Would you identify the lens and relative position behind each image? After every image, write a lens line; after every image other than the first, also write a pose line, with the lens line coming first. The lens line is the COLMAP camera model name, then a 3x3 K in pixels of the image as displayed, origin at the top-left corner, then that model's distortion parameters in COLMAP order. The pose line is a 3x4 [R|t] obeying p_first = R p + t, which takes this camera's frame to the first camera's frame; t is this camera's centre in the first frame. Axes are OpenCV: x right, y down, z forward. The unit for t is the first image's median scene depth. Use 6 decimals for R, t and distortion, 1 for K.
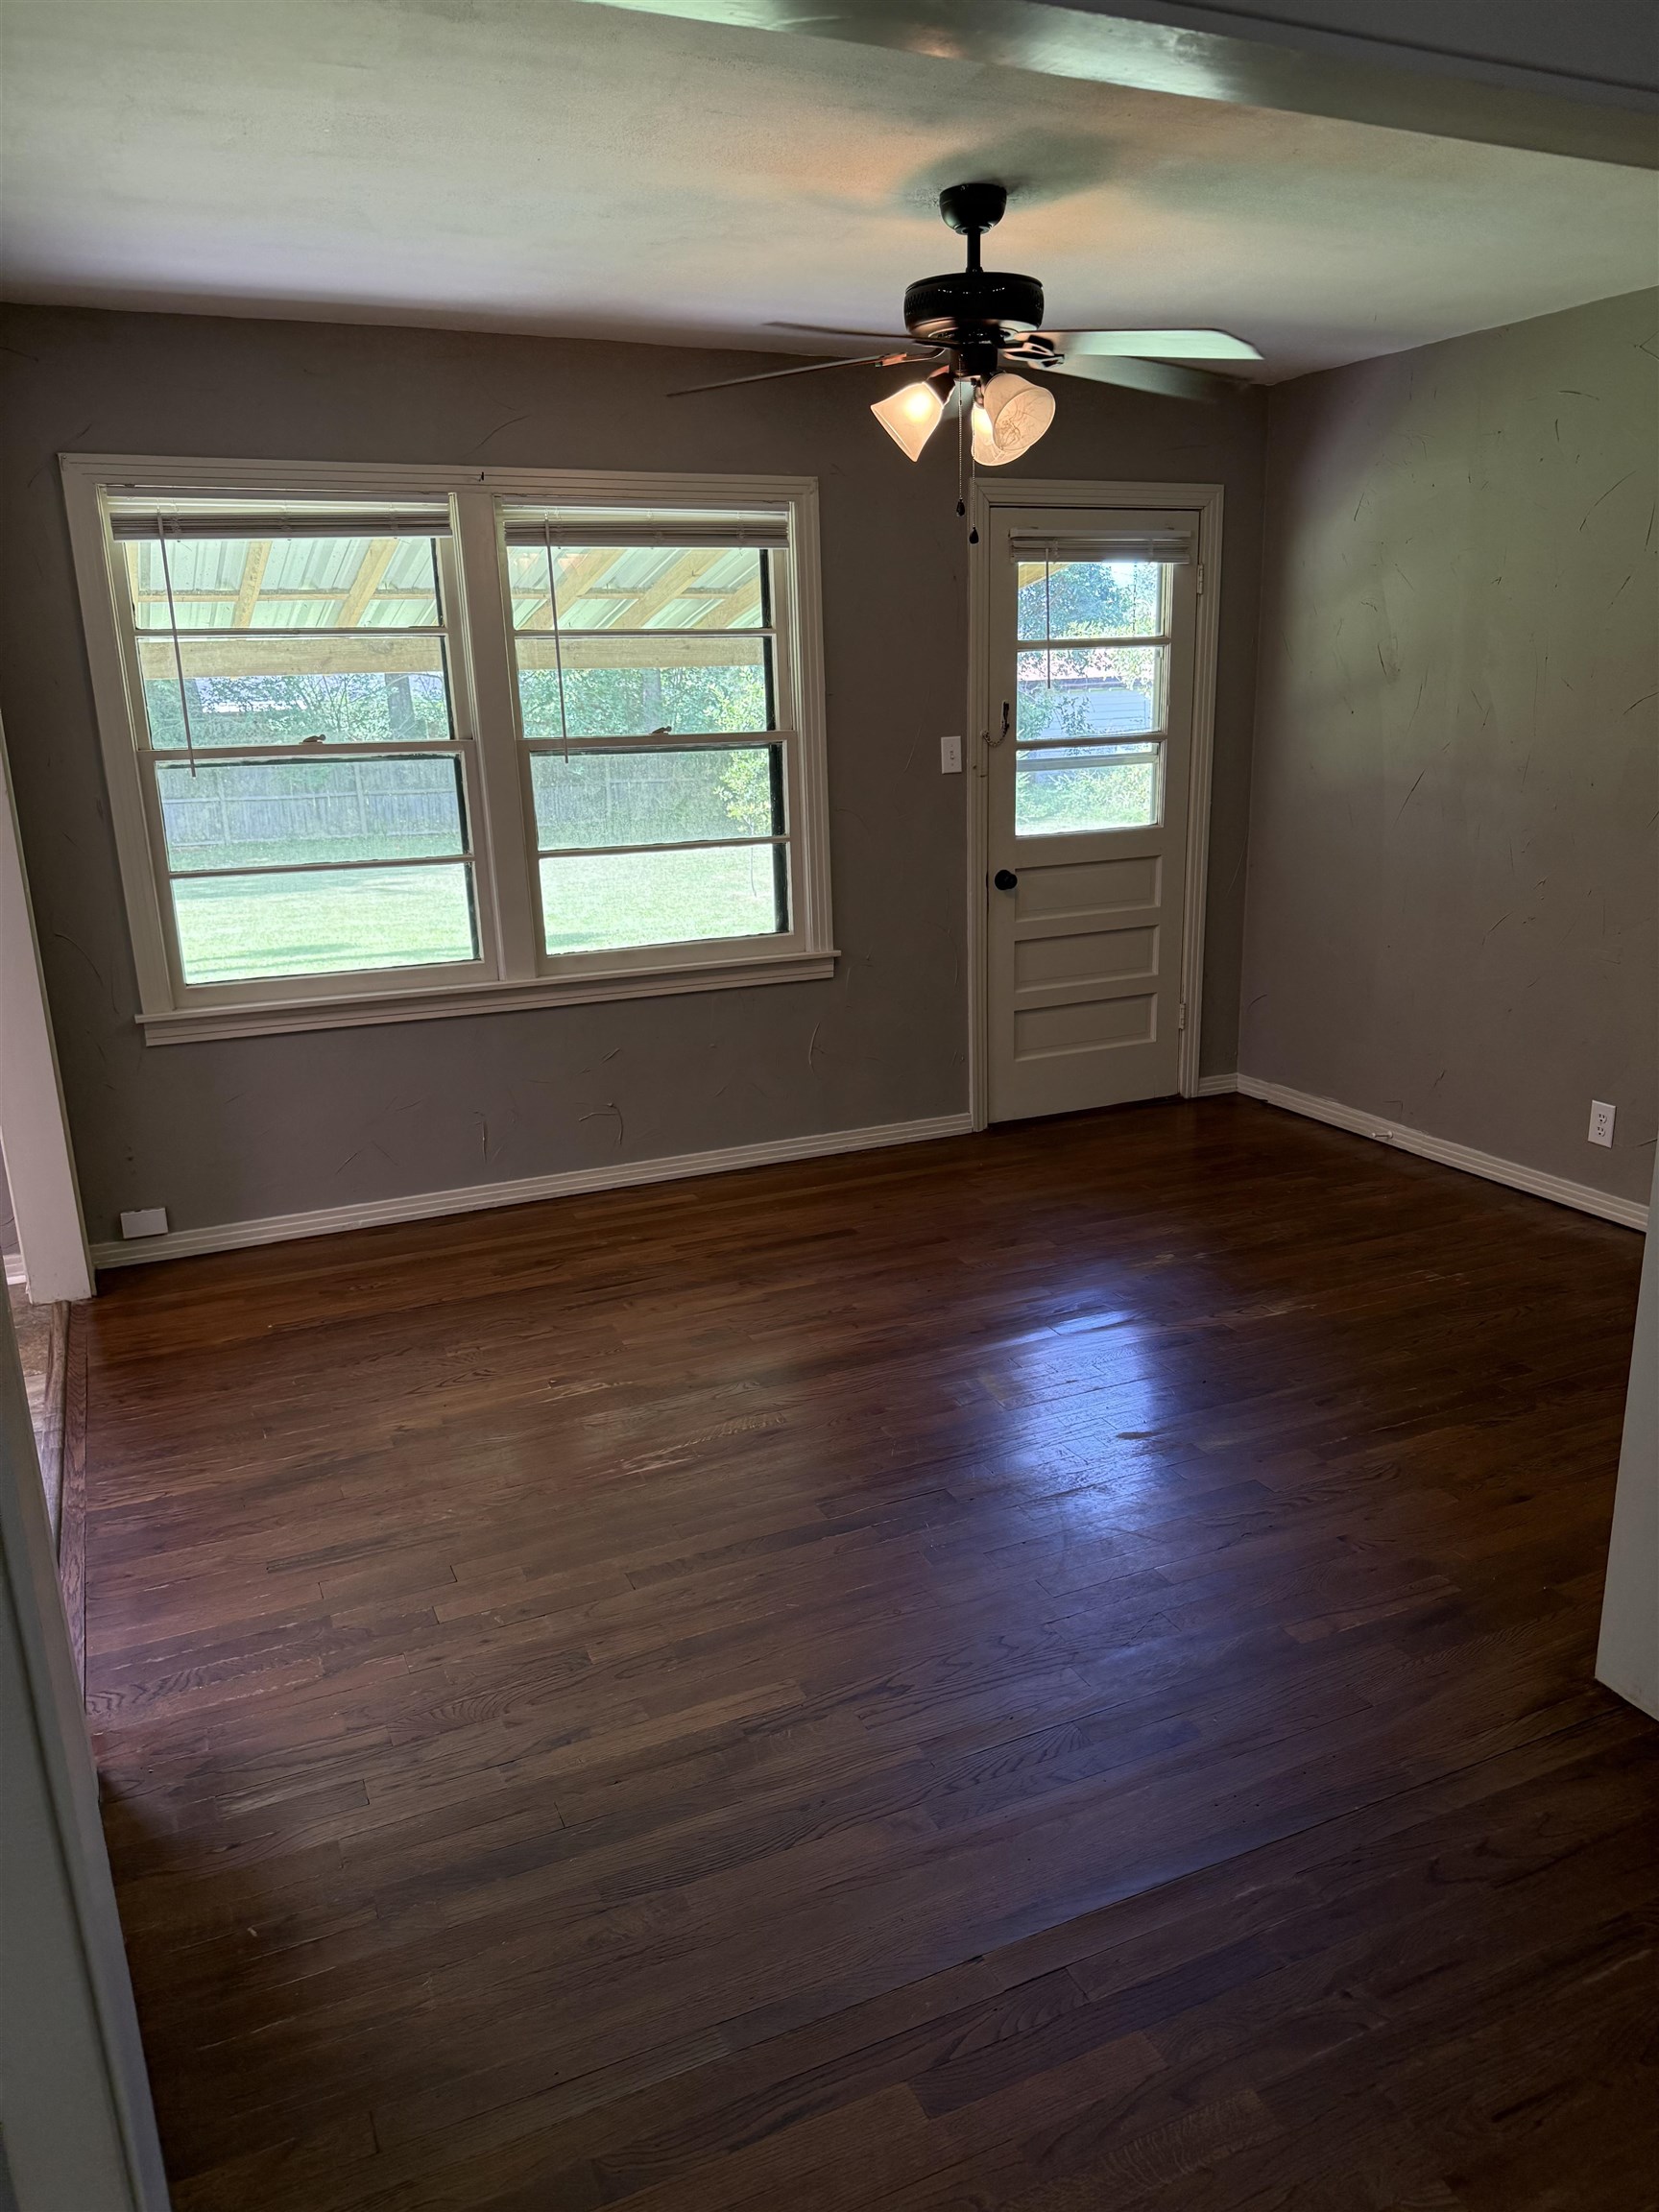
lens RADIAL K [[1528.9, 0, 813.1], [0, 1528.9, 1105.0], [0, 0, 1]] dist [0.012854, -0.019529]
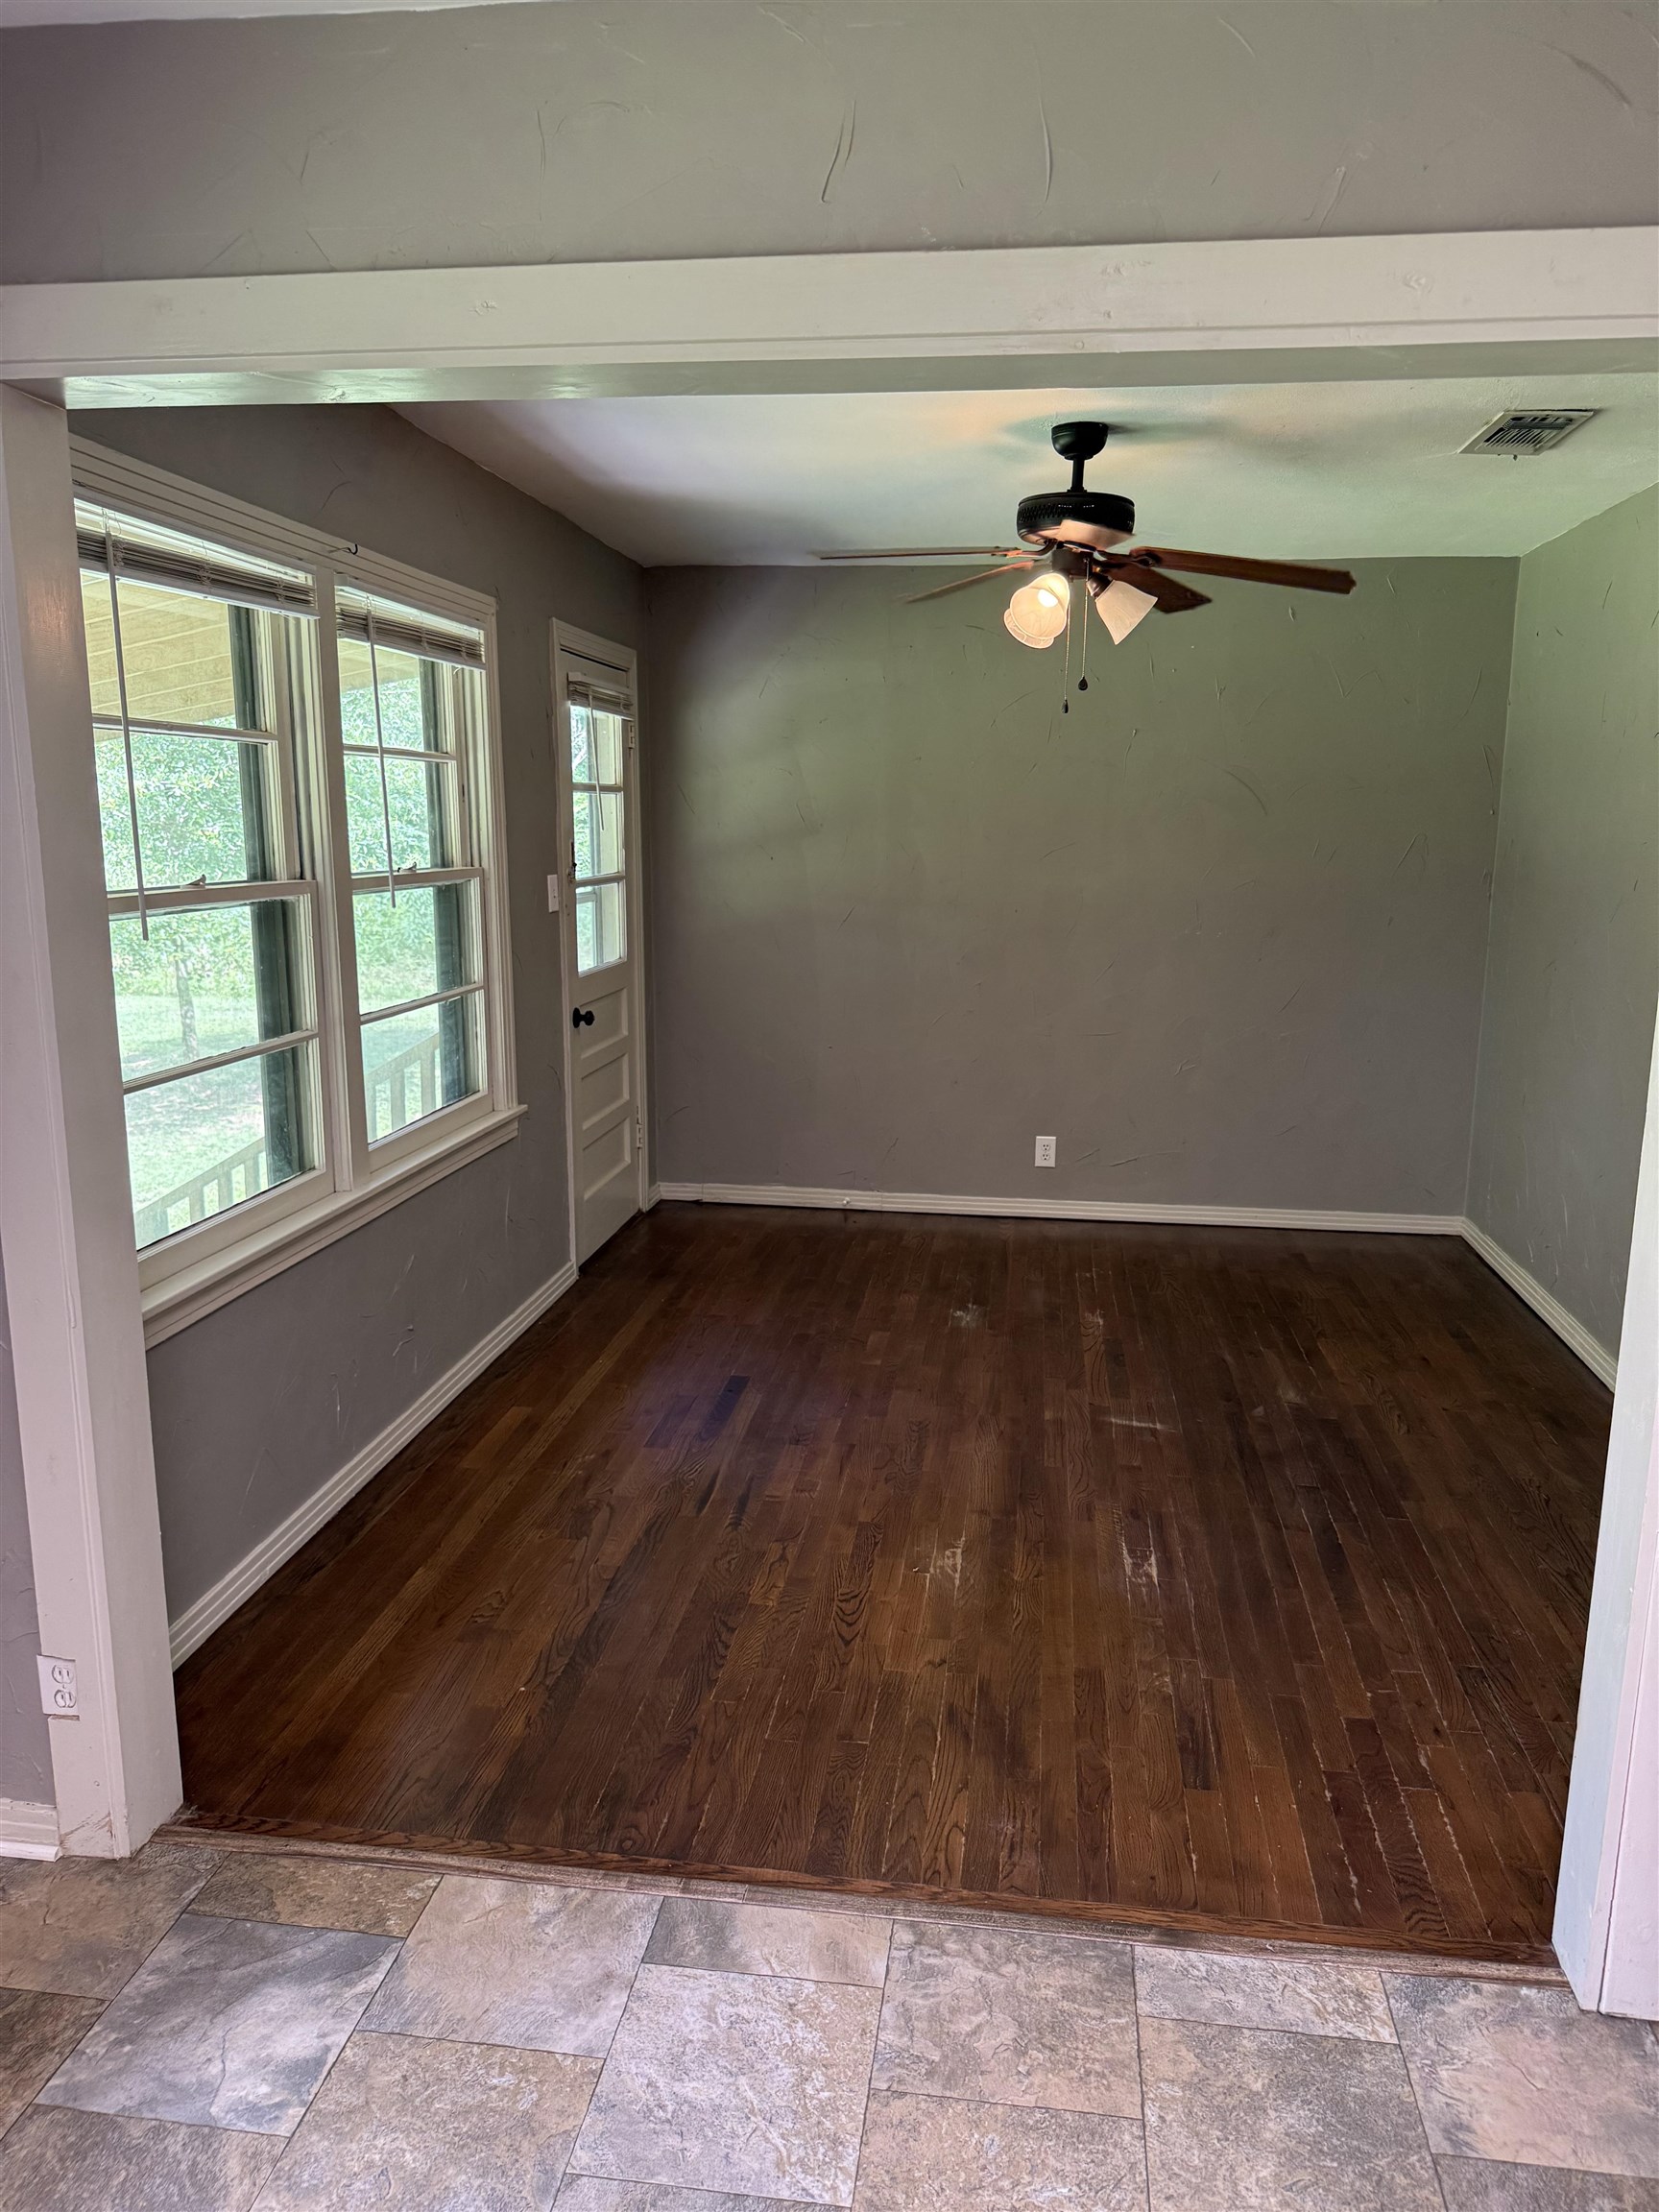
lens RADIAL K [[1528.9, 0, 832.3], [0, 1528.9, 1114.9], [0, 0, 1]] dist [0.012854, -0.019529]
pose [[0.521315, -0.128687, 0.843606, -0.674518], [0.199960, 0.979463, 0.025843, -0.084984], [-0.829606, 0.155215, 0.536341, 0.371576]]
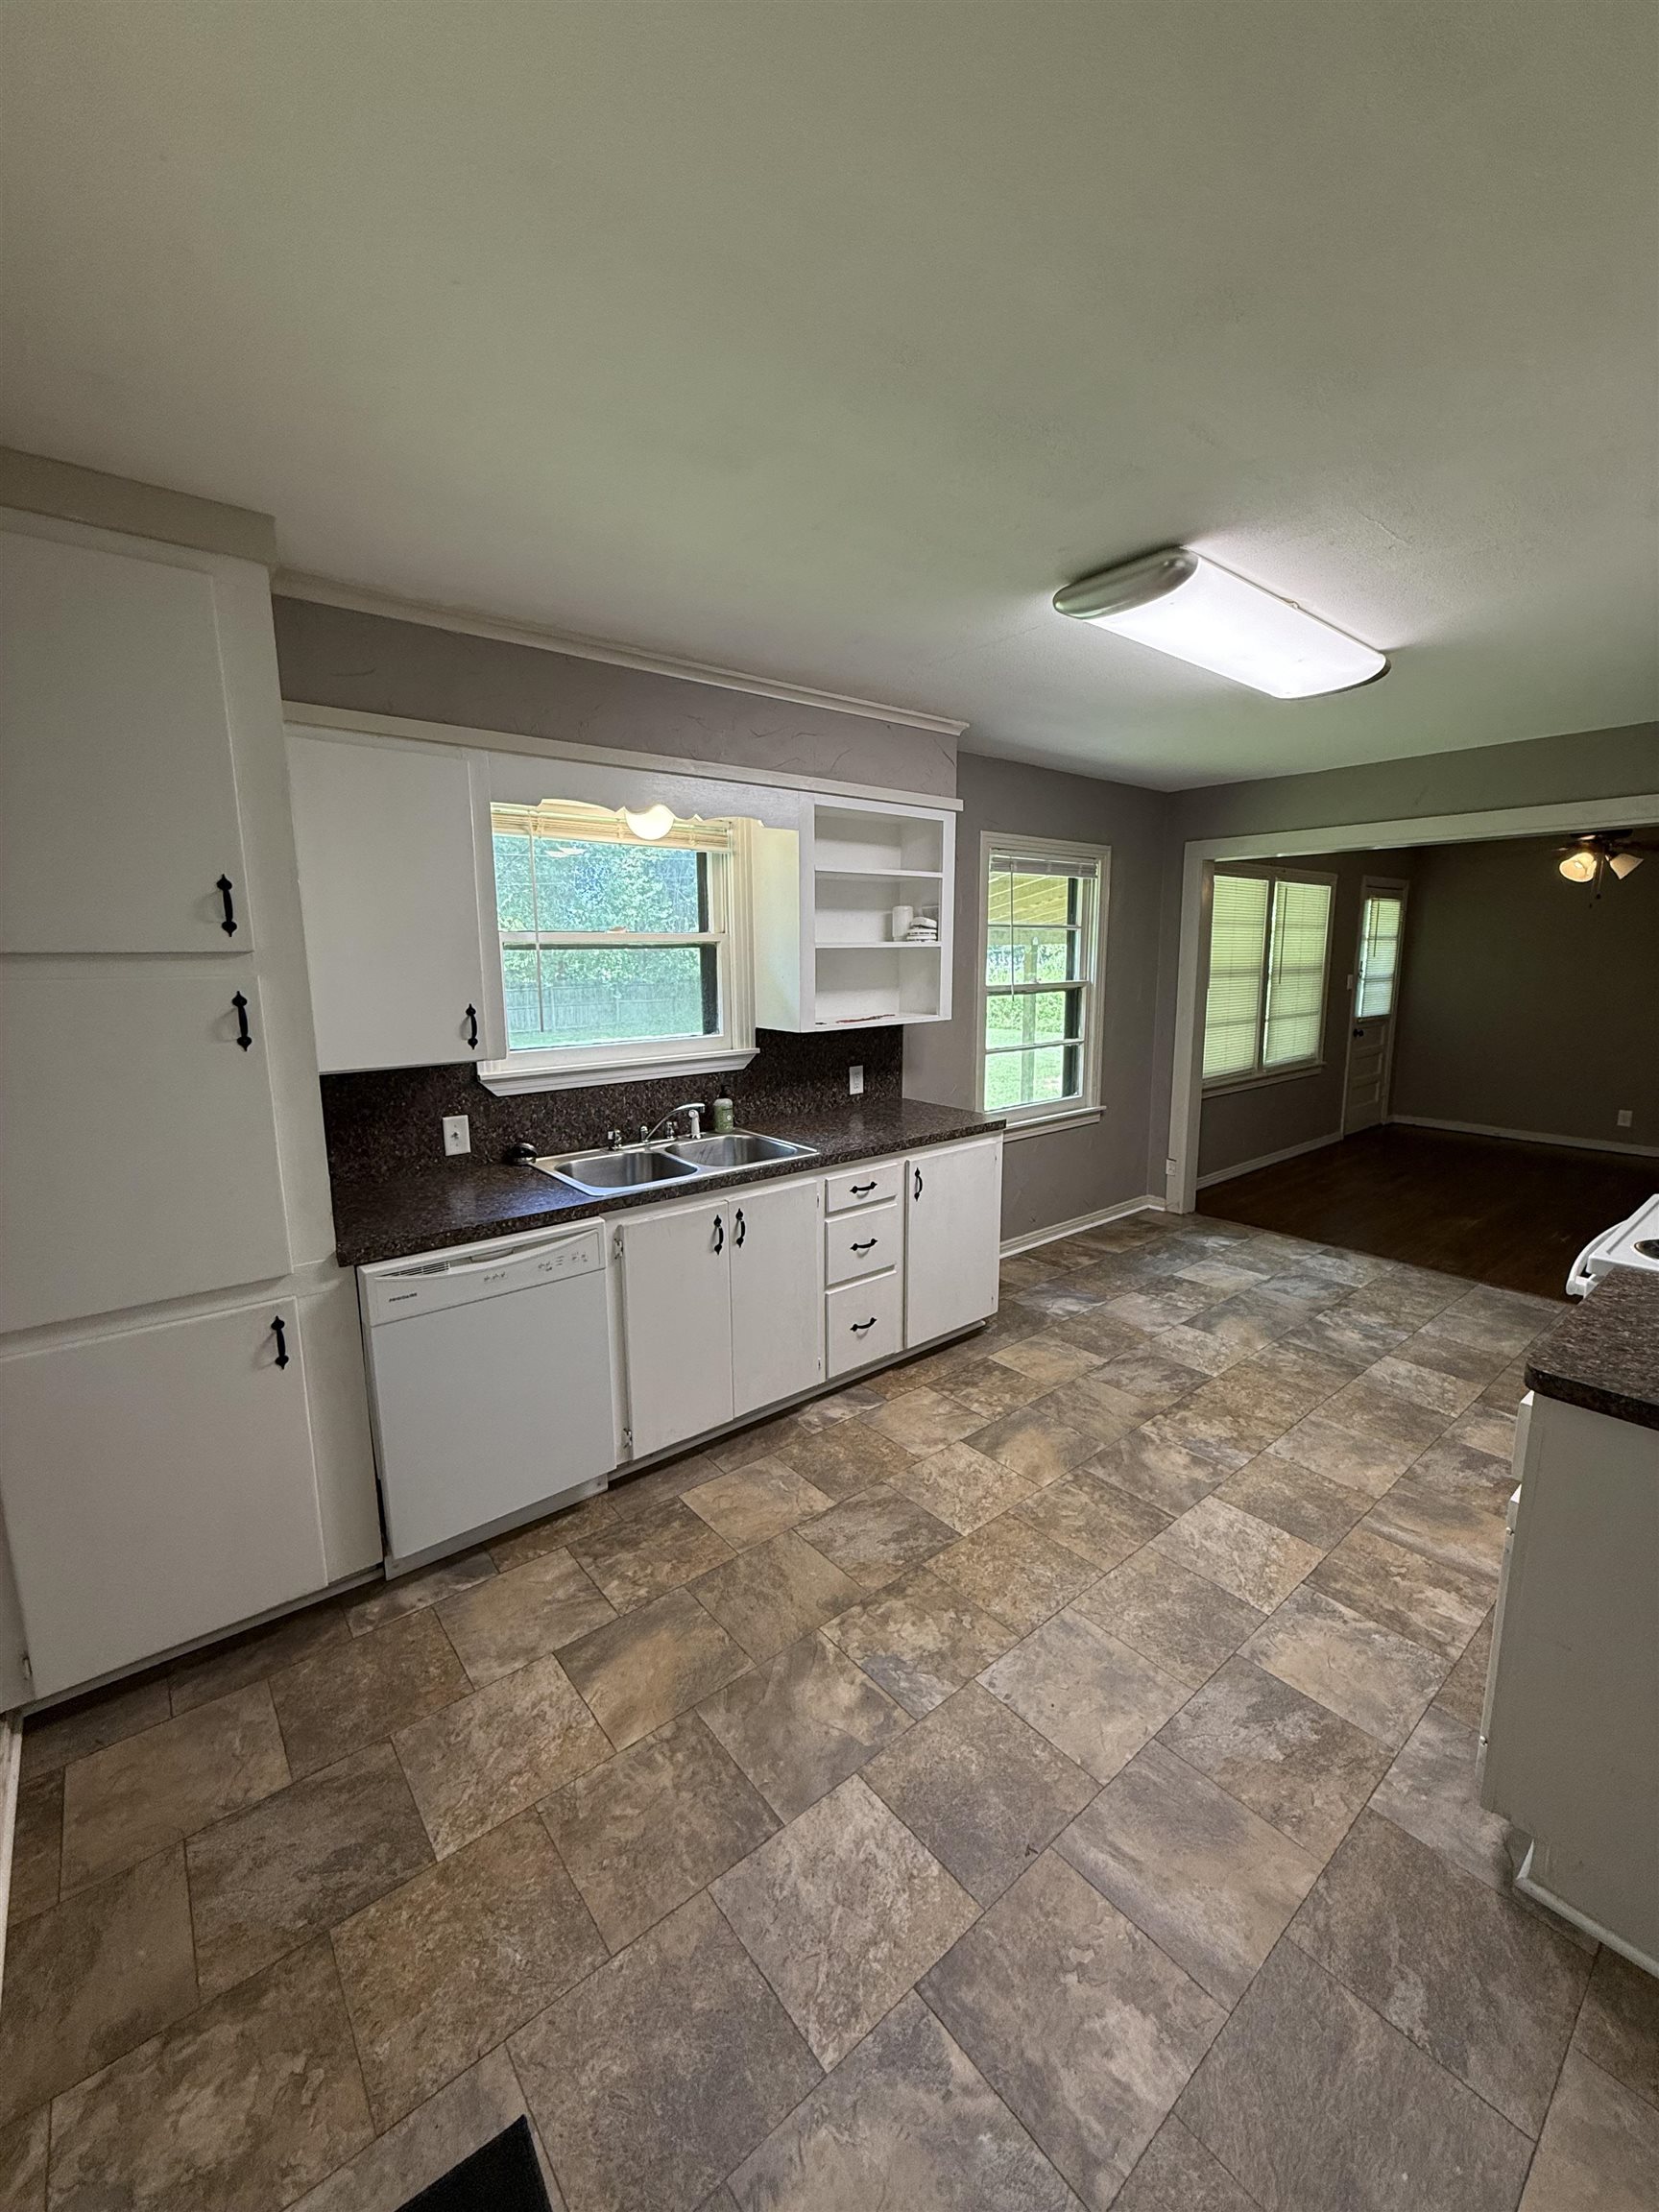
lens RADIAL K [[885.3, 0, 819.0], [0, 885.3, 1121.0], [0, 0, 1]] dist [-0.002059, 0.000240]
pose [[0.964218, -0.030195, 0.263384, -1.153193], [0.052028, 0.995725, -0.076316, 0.055748], [-0.259954, 0.087288, 0.961668, -0.125276]]
